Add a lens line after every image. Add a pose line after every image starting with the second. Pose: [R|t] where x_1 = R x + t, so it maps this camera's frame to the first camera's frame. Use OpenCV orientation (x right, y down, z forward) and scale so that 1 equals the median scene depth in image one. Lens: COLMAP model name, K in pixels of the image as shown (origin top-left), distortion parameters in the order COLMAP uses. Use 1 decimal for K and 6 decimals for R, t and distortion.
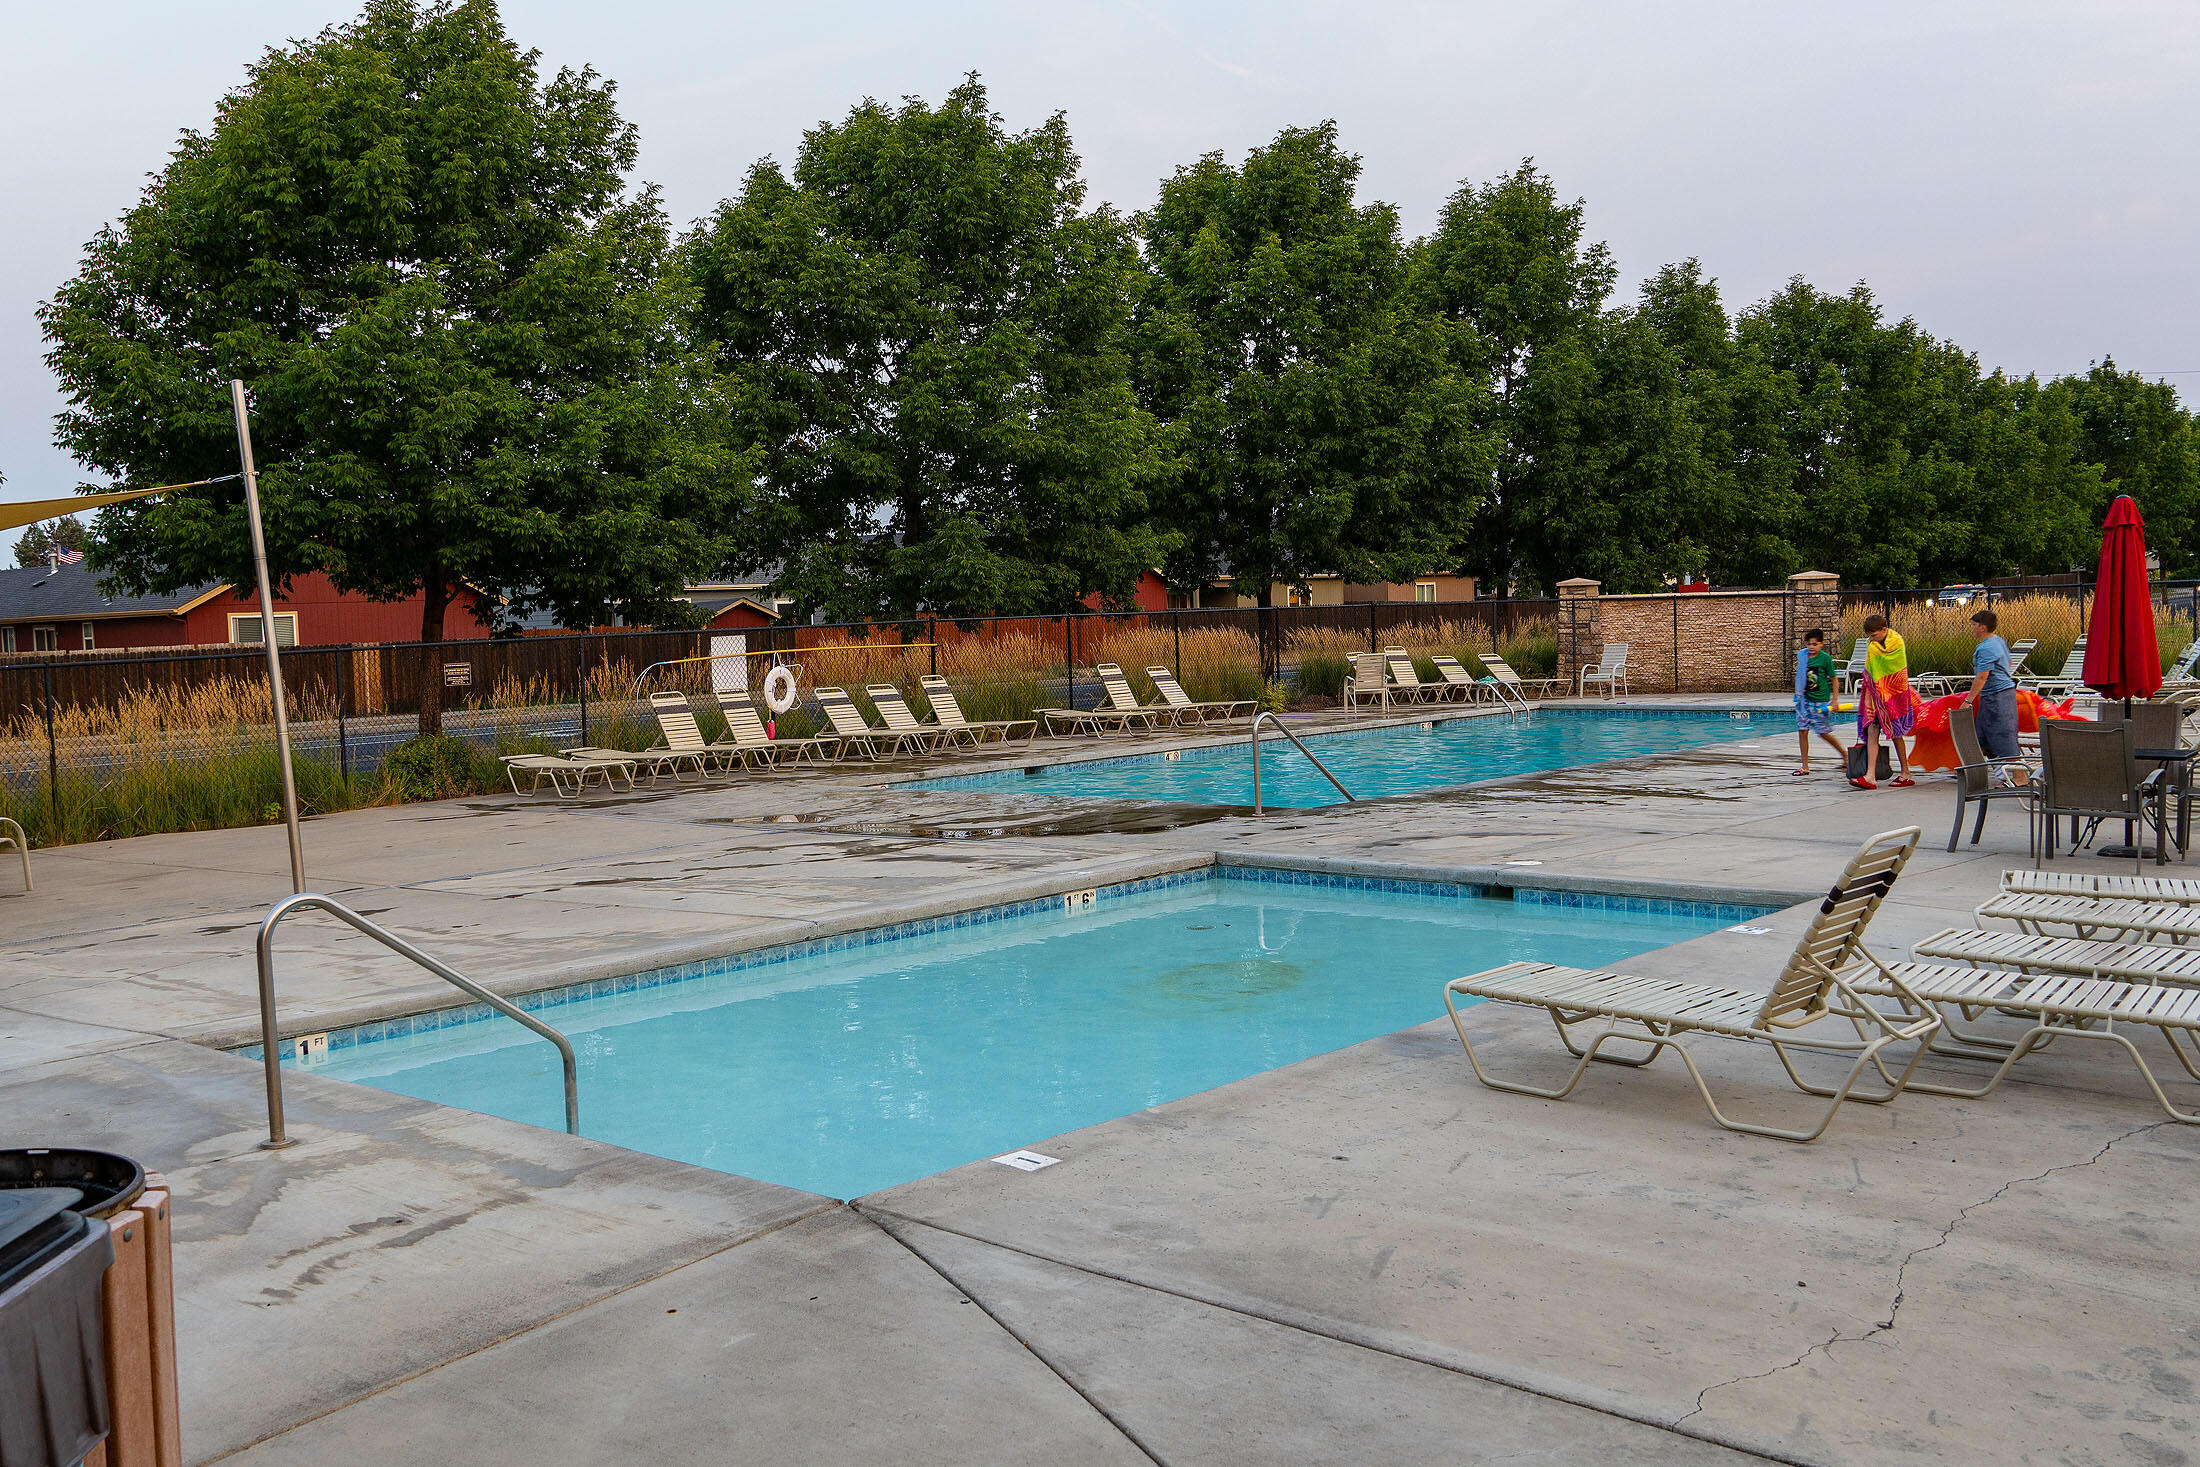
lens RADIAL K [[1978.2, 0, 1101.8], [0, 1978.2, 687.5], [0, 0, 1]] dist [0.003806, 0.005254]
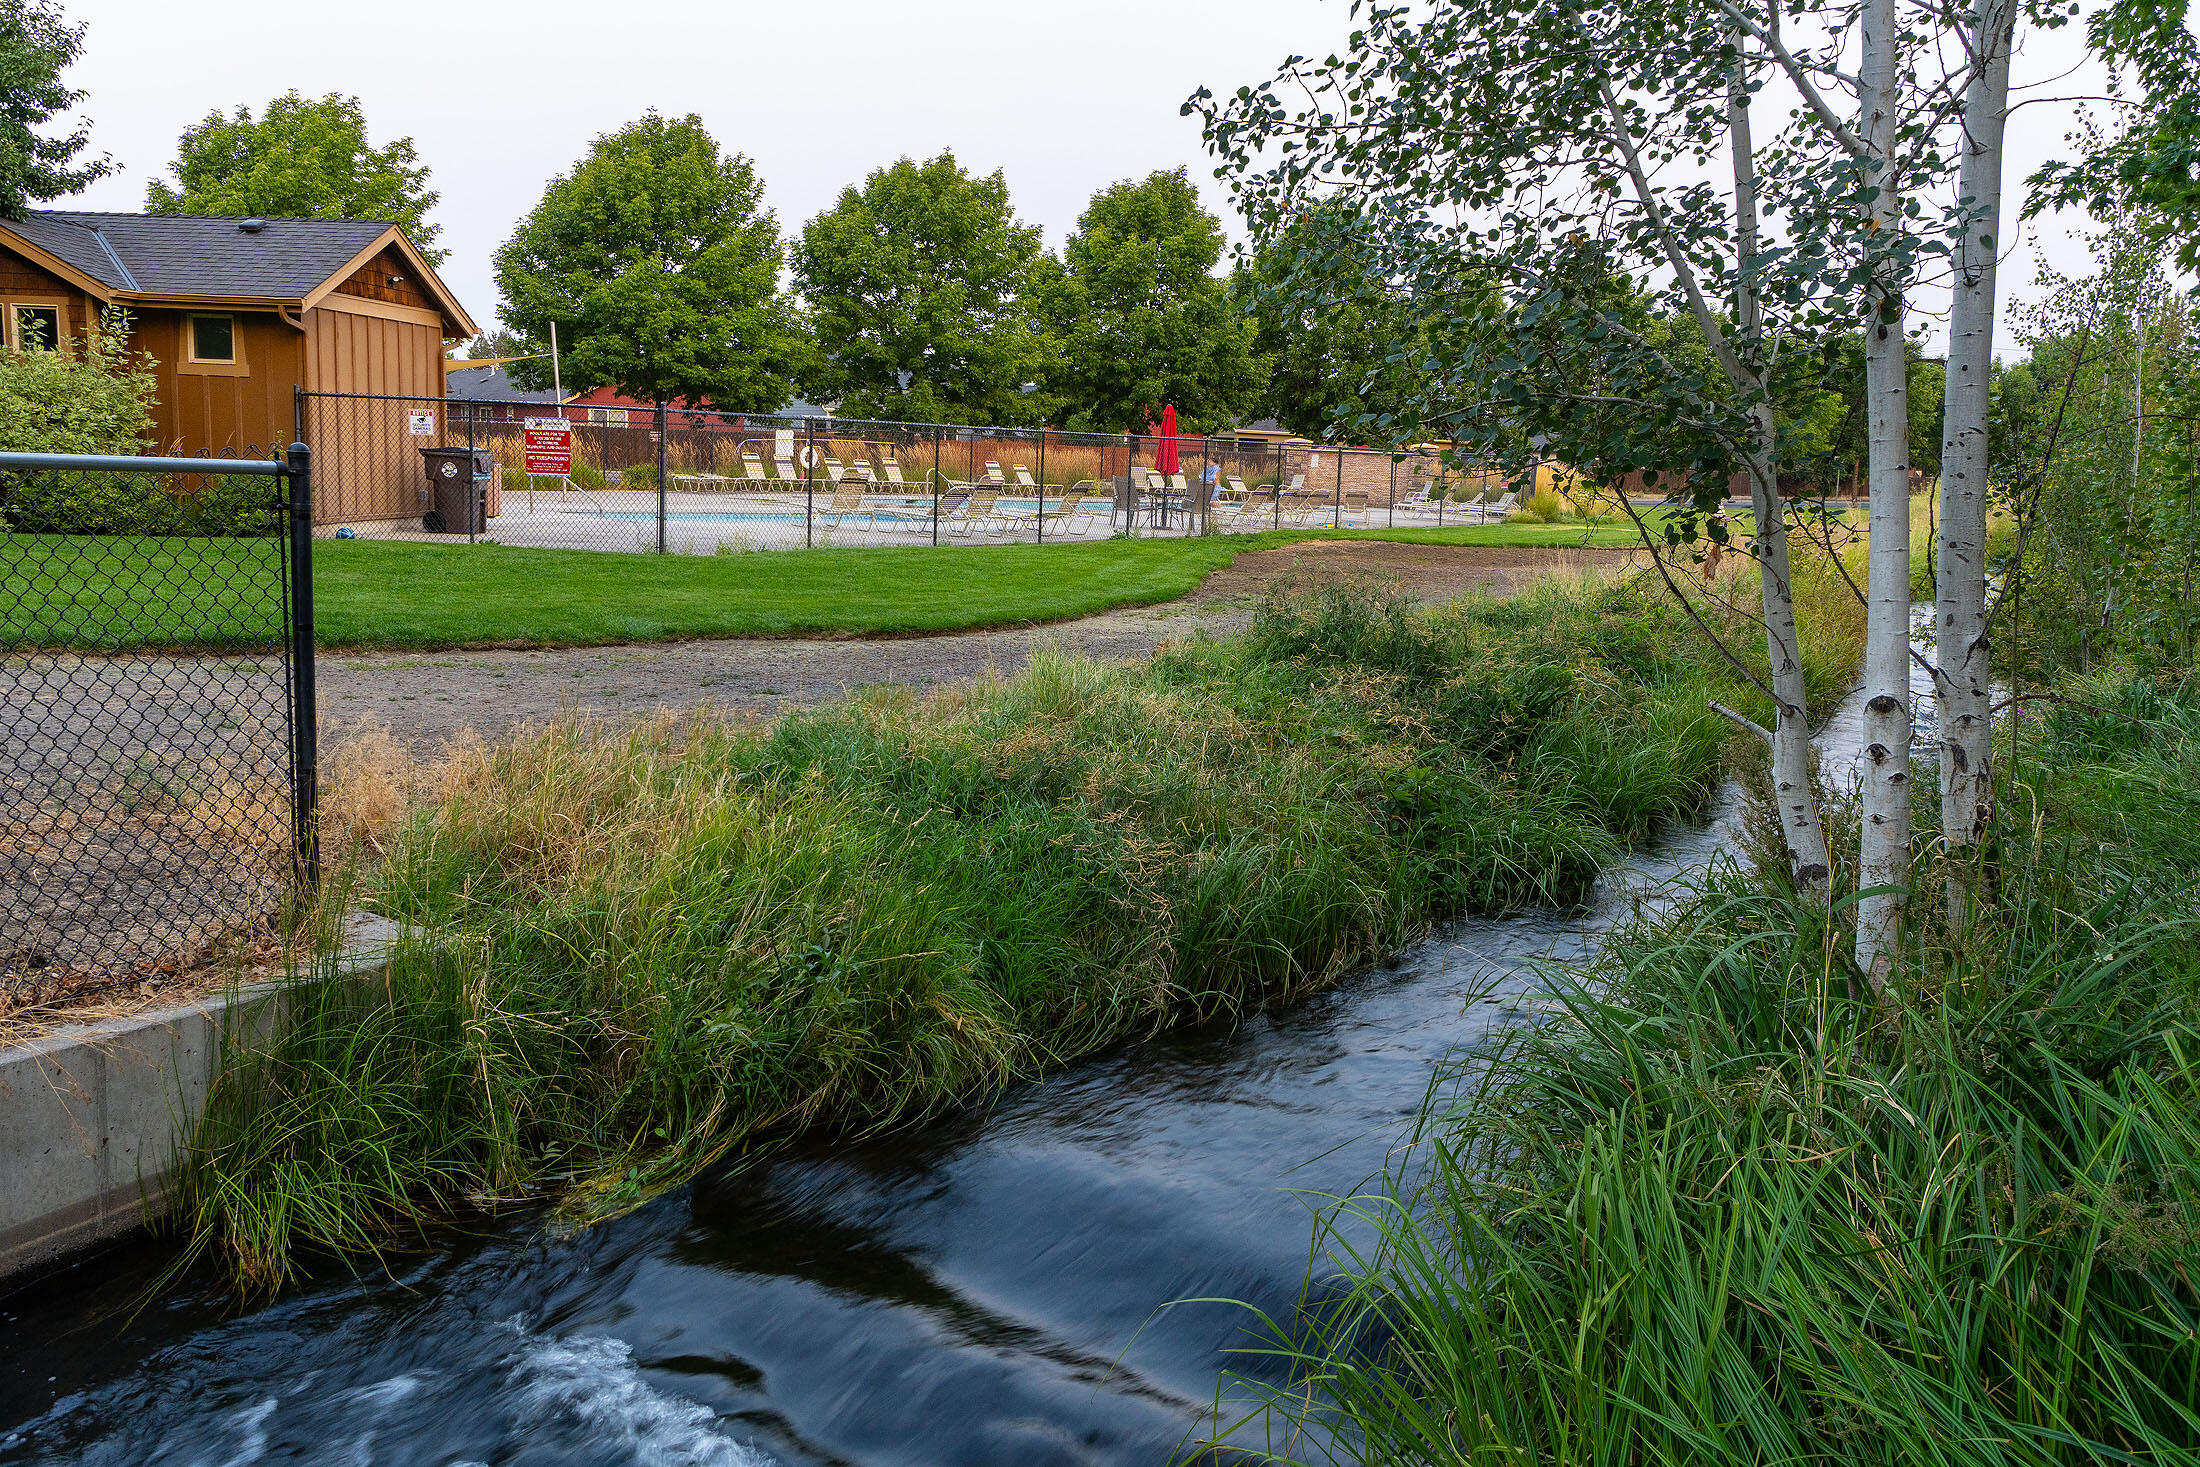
lens RADIAL K [[1747.7, 0, 1100.0], [0, 1747.7, 733.5], [0, 0, 1]] dist [-0.006755, -0.004054]
pose [[0.986980, 0.088436, -0.134349, 0.419511], [-0.073499, 0.990947, 0.112345, 0.060226], [0.143068, -0.101008, 0.984545, -0.829718]]
